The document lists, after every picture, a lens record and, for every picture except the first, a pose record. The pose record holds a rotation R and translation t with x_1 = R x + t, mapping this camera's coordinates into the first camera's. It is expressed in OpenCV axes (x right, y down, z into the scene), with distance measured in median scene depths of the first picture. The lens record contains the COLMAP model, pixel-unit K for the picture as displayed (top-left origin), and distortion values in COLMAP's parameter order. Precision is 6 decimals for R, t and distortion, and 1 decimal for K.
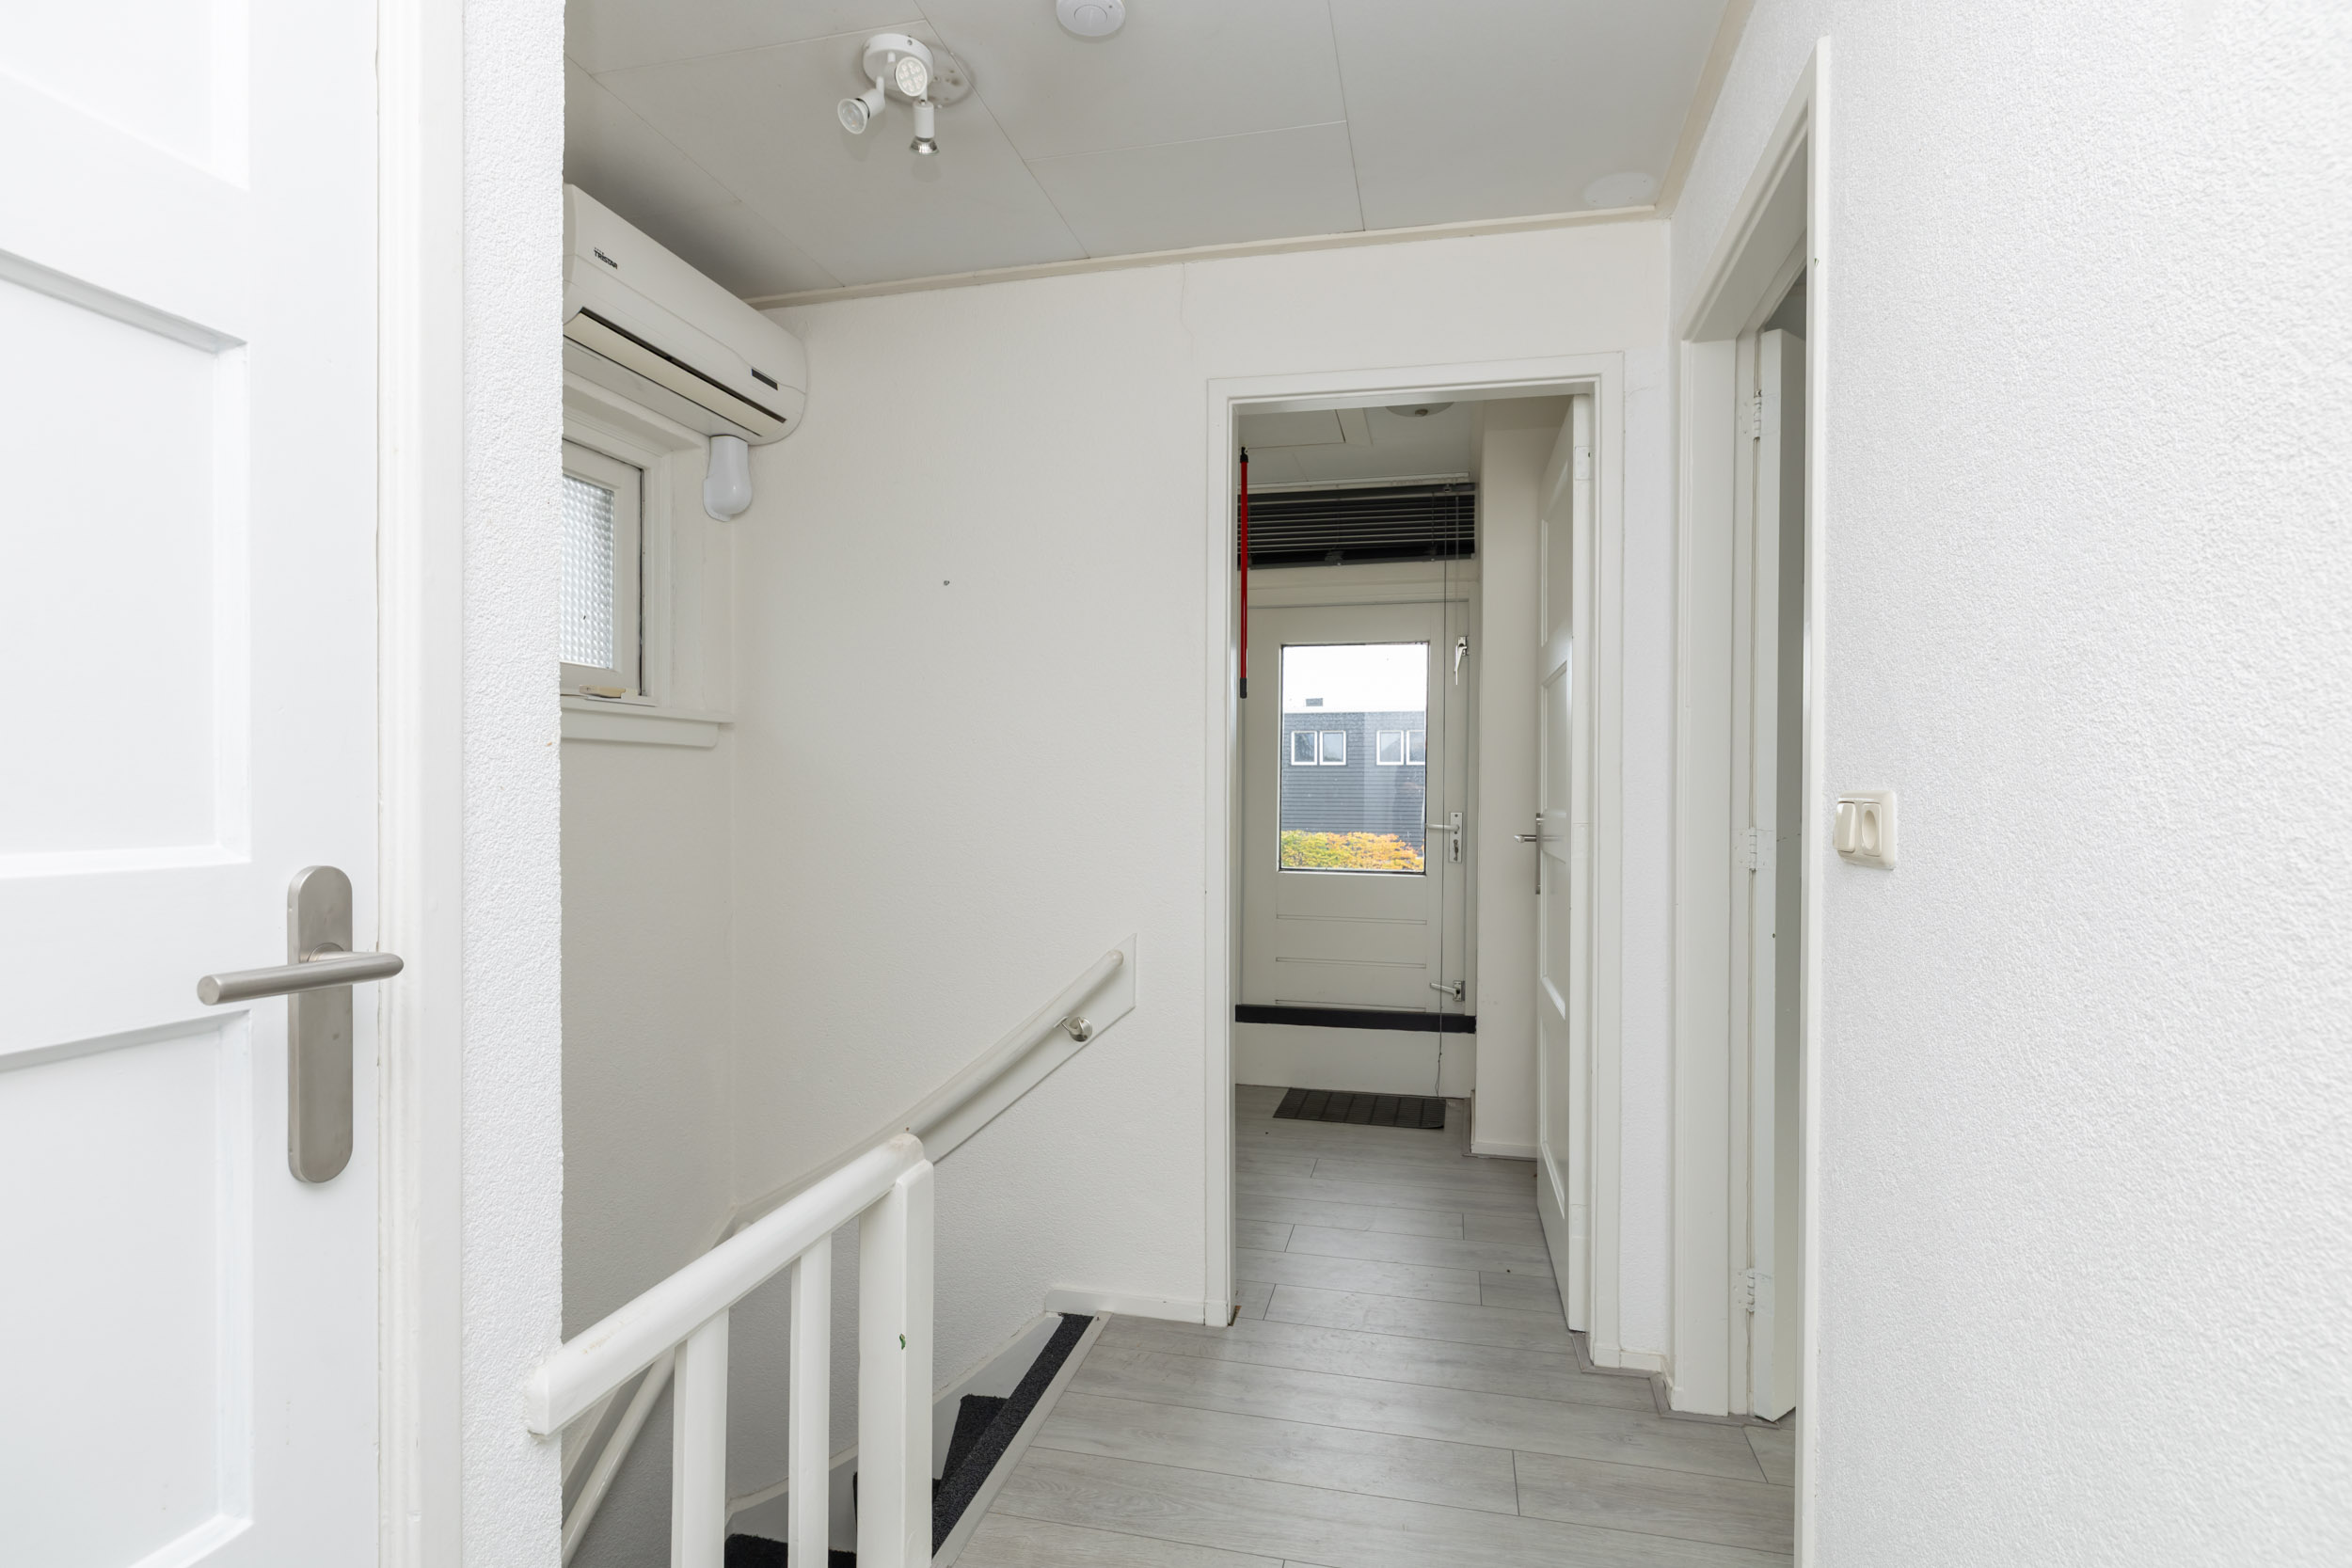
lens RADIAL K [[1140.4, 0, 1176.6], [0, 1140.4, 793.9], [0, 0, 1]] dist [0.003783, -0.001235]
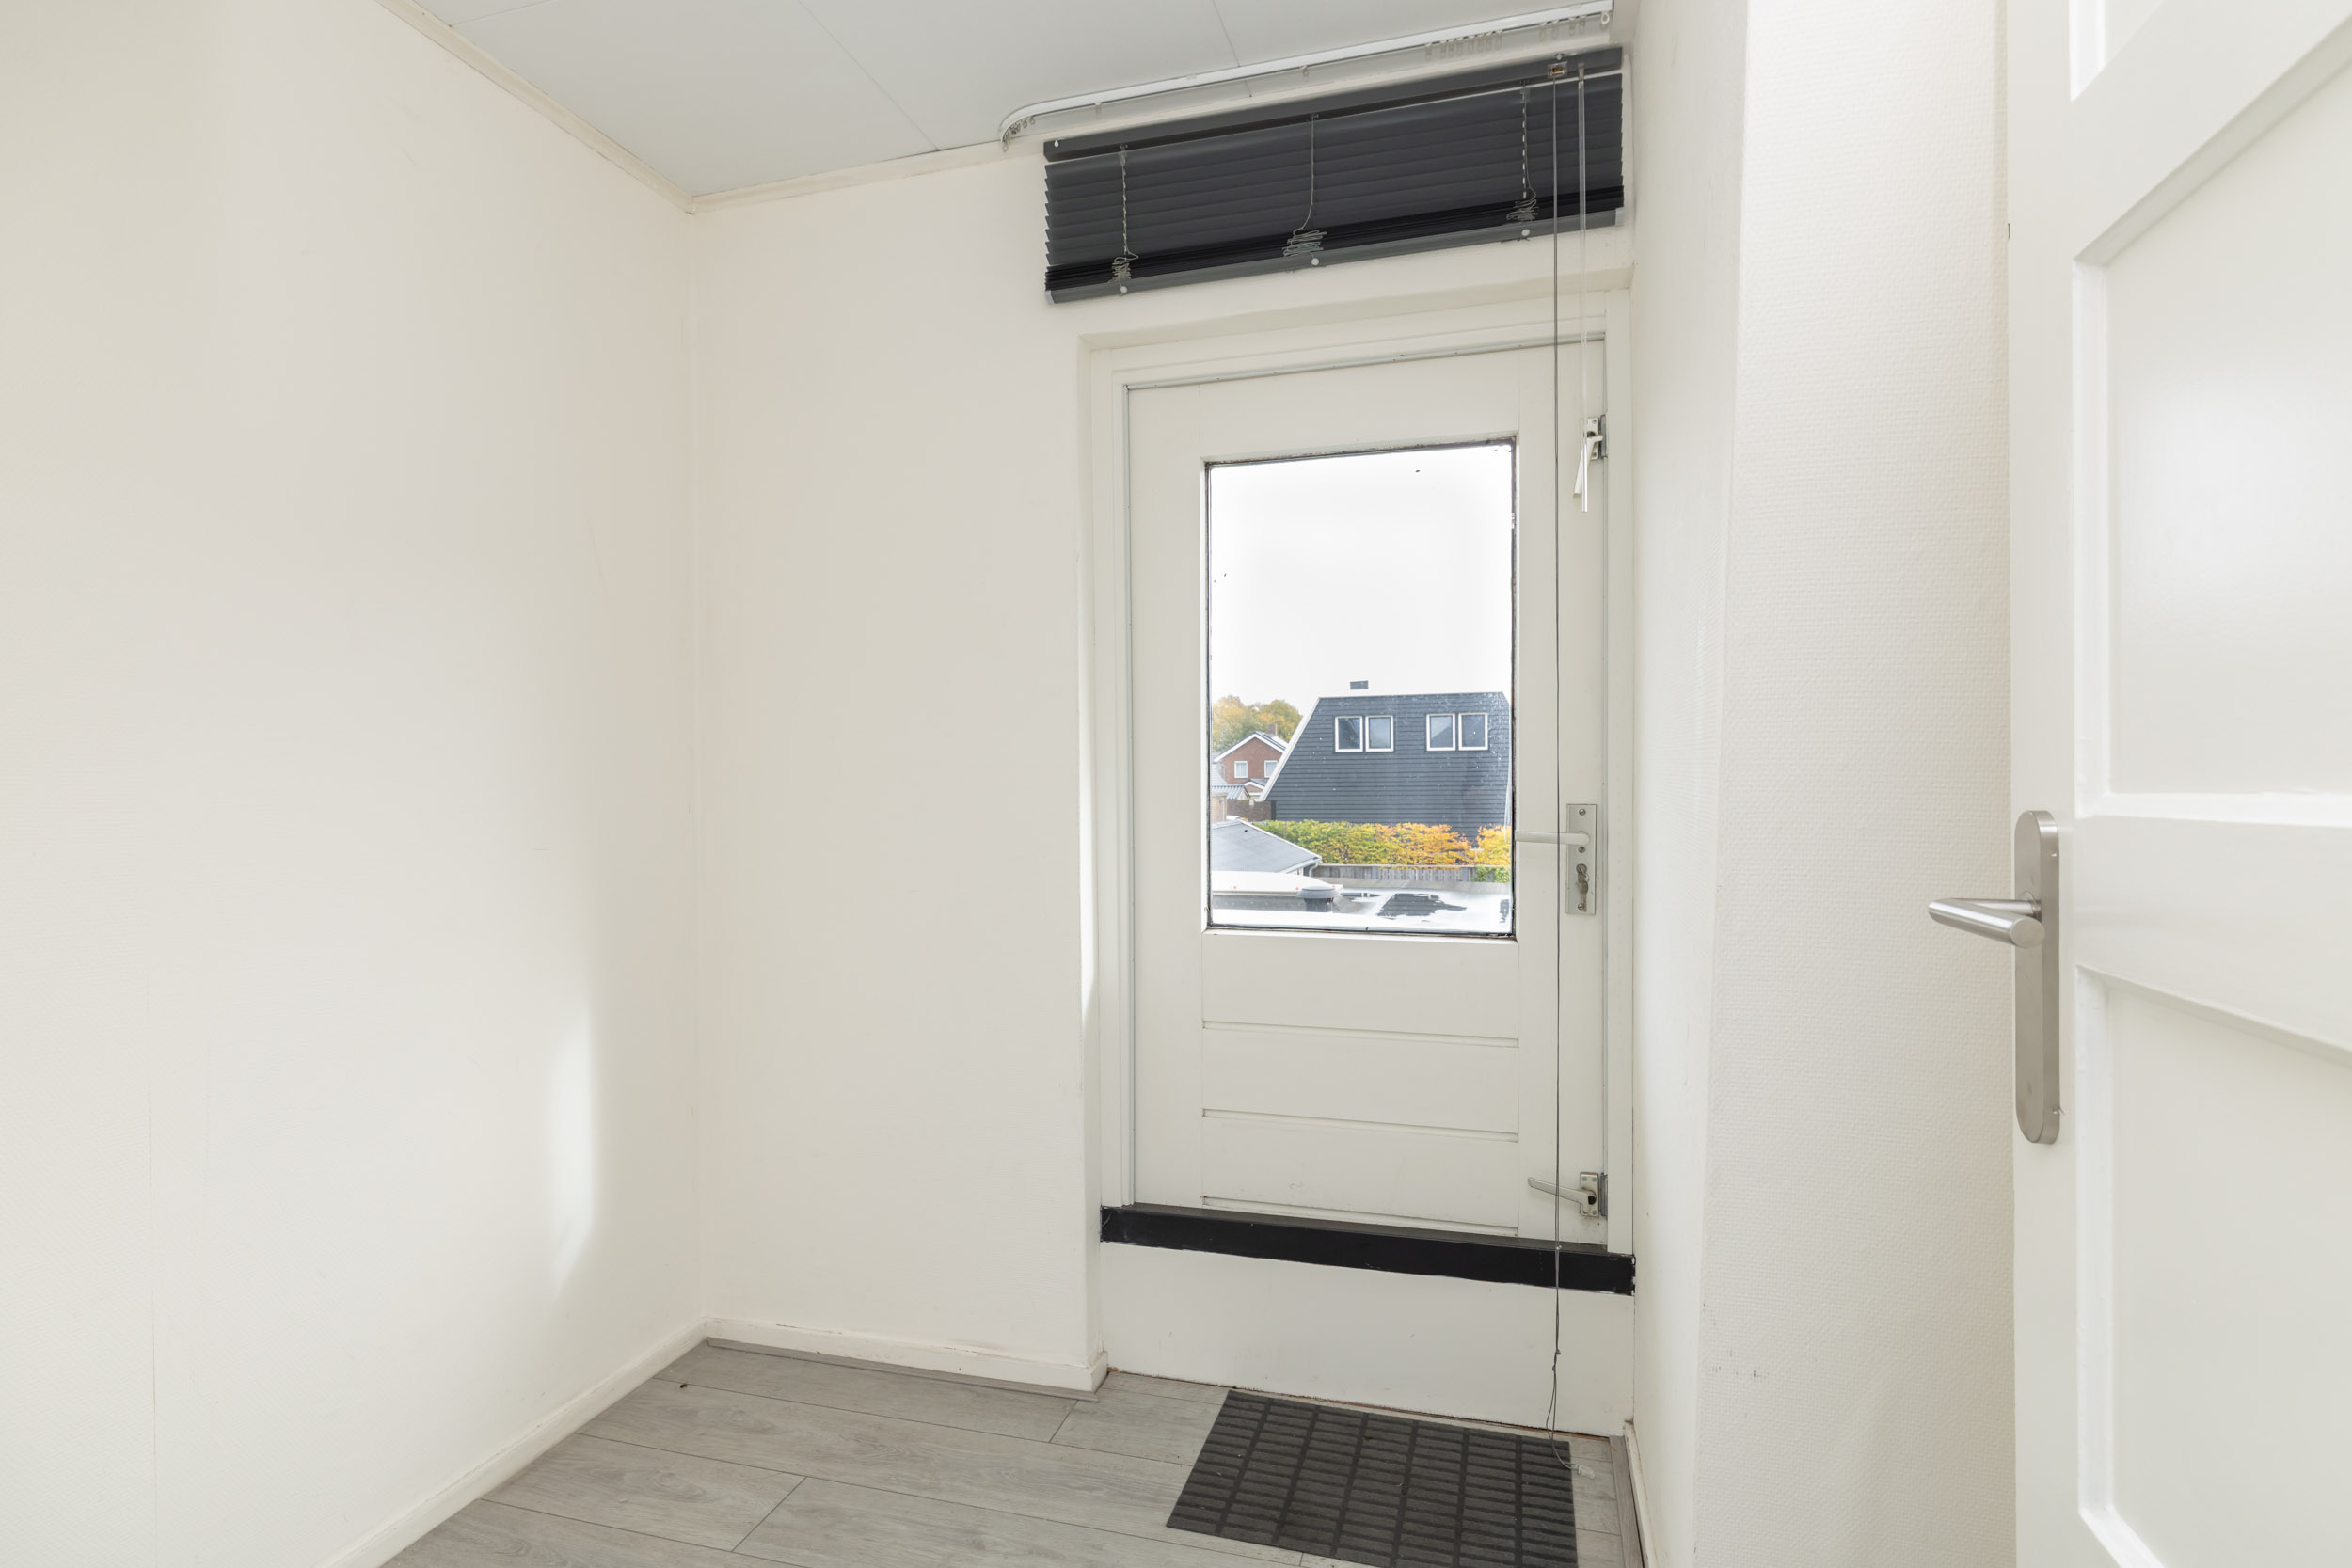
lens RADIAL K [[1140.4, 0, 1172.5], [0, 1140.4, 785.3], [0, 0, 1]] dist [0.003783, -0.001235]
pose [[0.998812, -0.013180, -0.046908, 0.101448], [0.013171, 0.999913, -0.000495, 0.006667], [0.046910, -0.000123, 0.998899, 0.530060]]
